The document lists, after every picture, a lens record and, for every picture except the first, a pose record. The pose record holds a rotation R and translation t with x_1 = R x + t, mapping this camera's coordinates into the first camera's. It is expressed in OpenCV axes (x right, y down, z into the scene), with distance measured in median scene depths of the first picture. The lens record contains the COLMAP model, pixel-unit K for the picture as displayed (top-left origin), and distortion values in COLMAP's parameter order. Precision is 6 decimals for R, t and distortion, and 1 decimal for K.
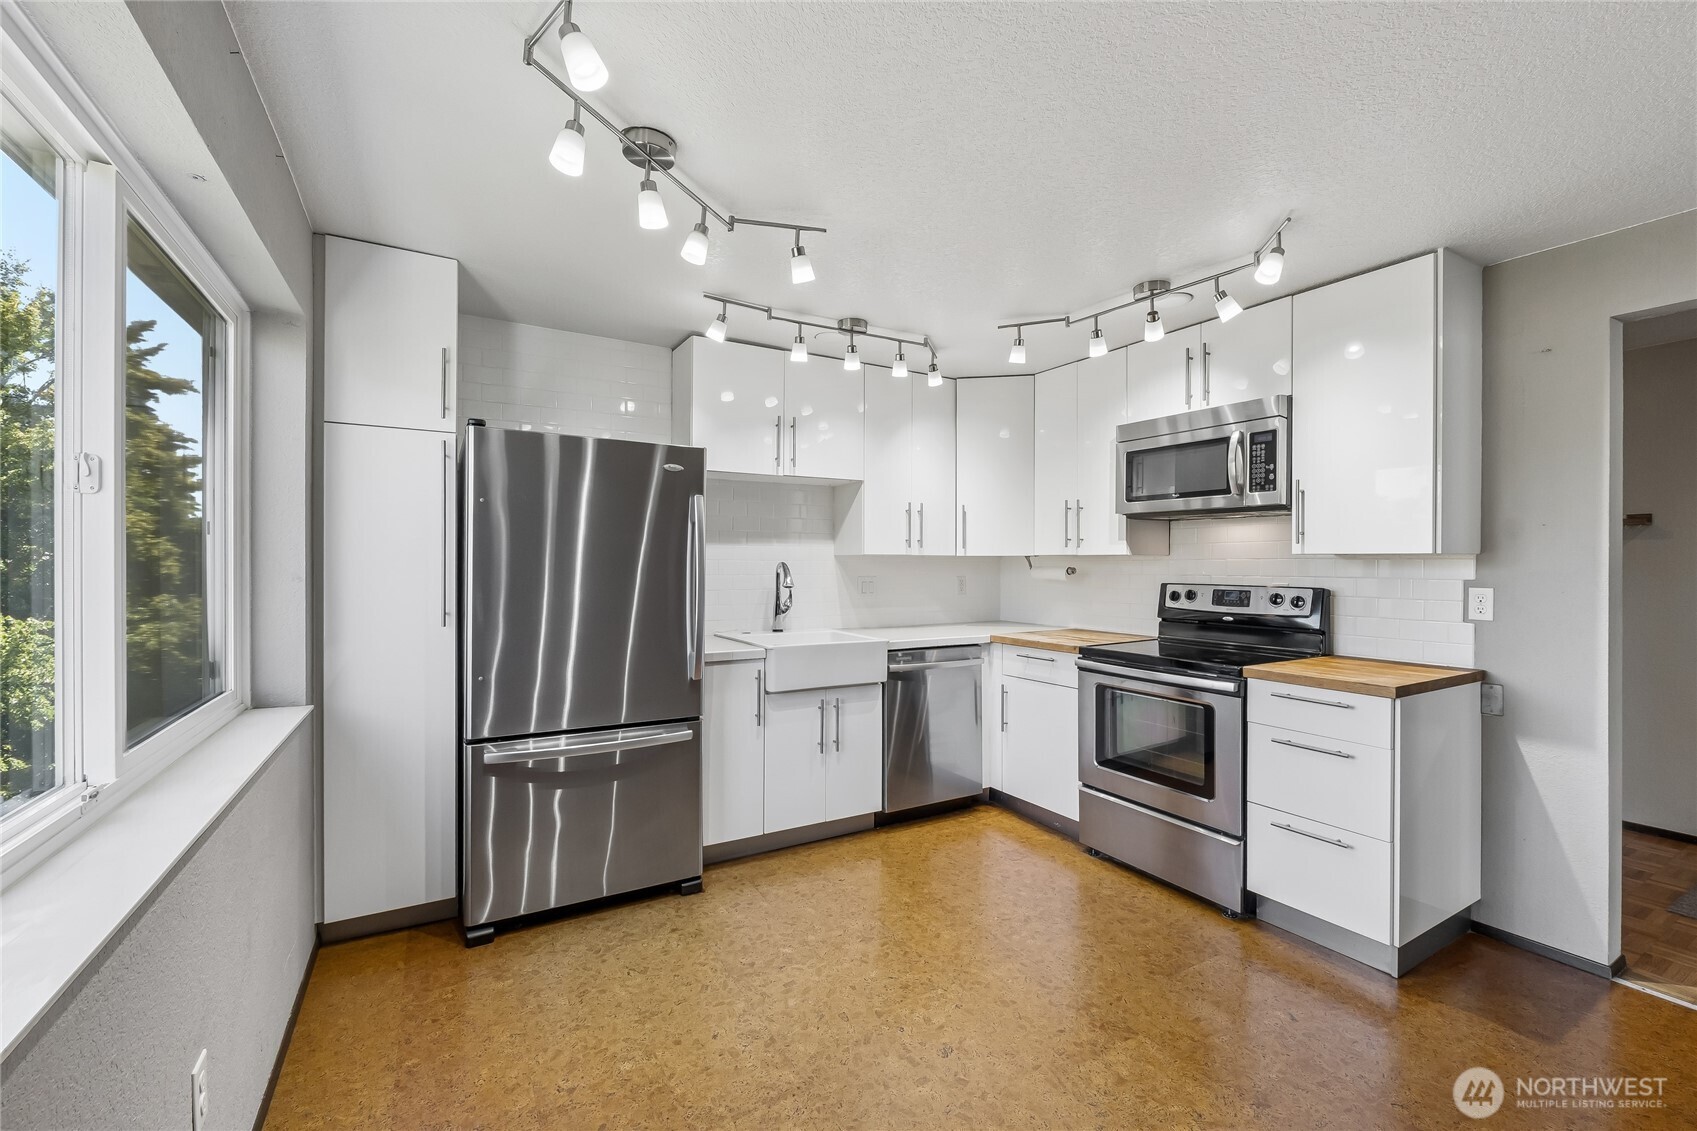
lens RADIAL K [[710.2, 0, 853.5], [0, 710.2, 564.6], [0, 0, 1]] dist [-0.013364, 0.000127]
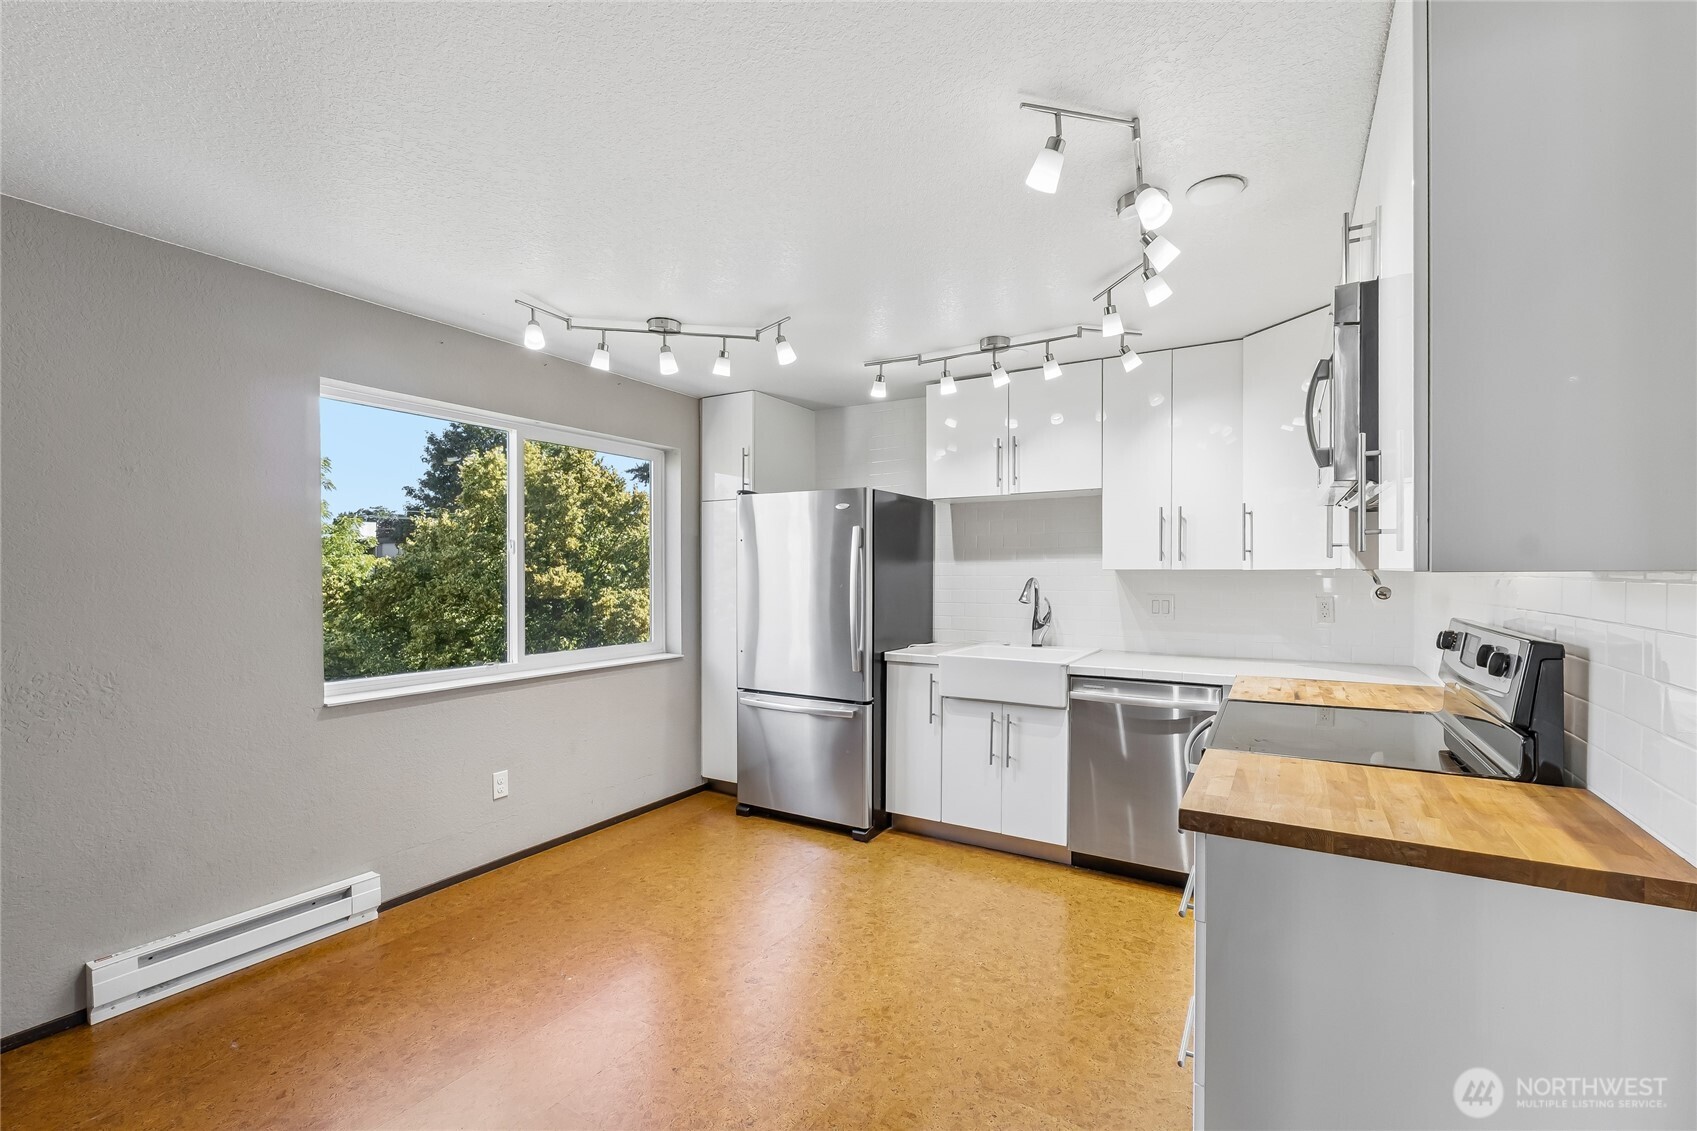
lens RADIAL K [[710.2, 0, 857.1], [0, 710.2, 577.5], [0, 0, 1]] dist [-0.013364, 0.000127]
pose [[0.488700, 0.004046, -0.872443, 0.899480], [0.000934, 0.999986, 0.005161, -0.012492], [0.872452, -0.003337, 0.488689, 0.389540]]
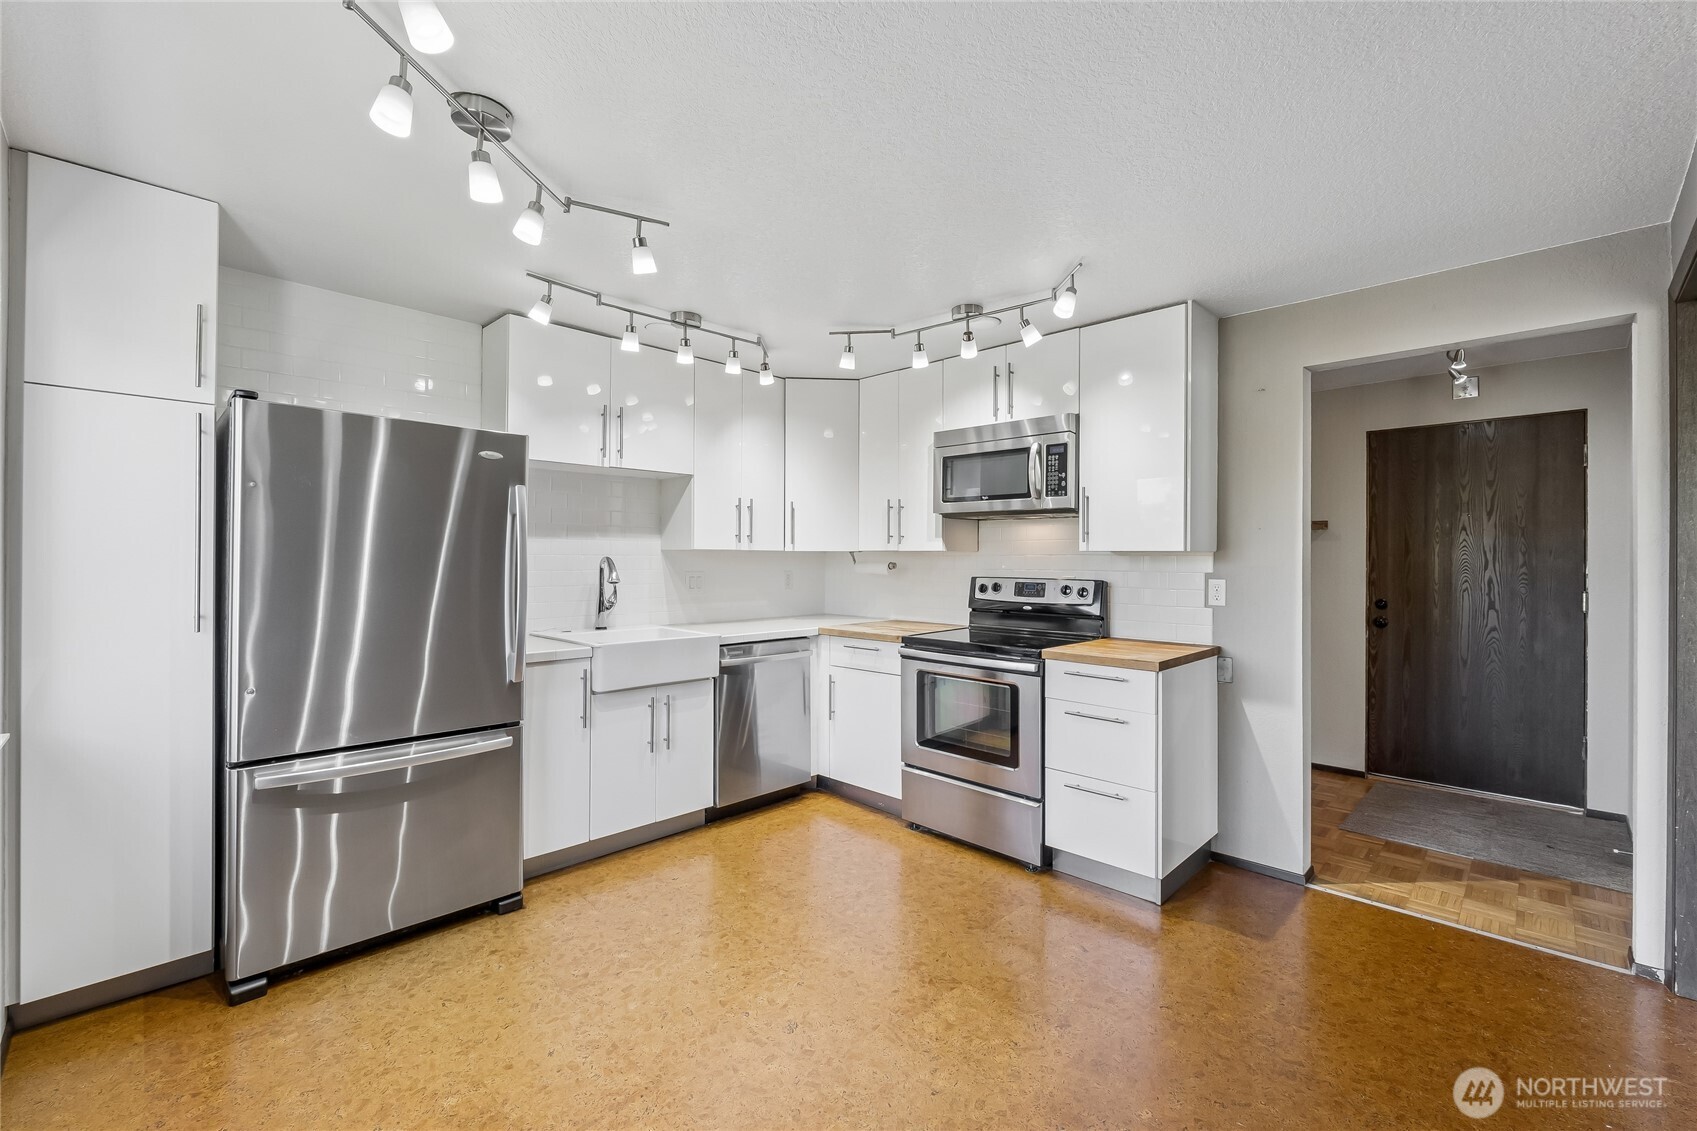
lens RADIAL K [[710.2, 0, 860.4], [0, 710.2, 556.0], [0, 0, 1]] dist [-0.013364, 0.000127]
pose [[0.963597, 0.002728, 0.267346, -0.035144], [-0.001550, 0.999988, -0.004619, -0.000851], [-0.267355, 0.004037, 0.963590, -0.023483]]
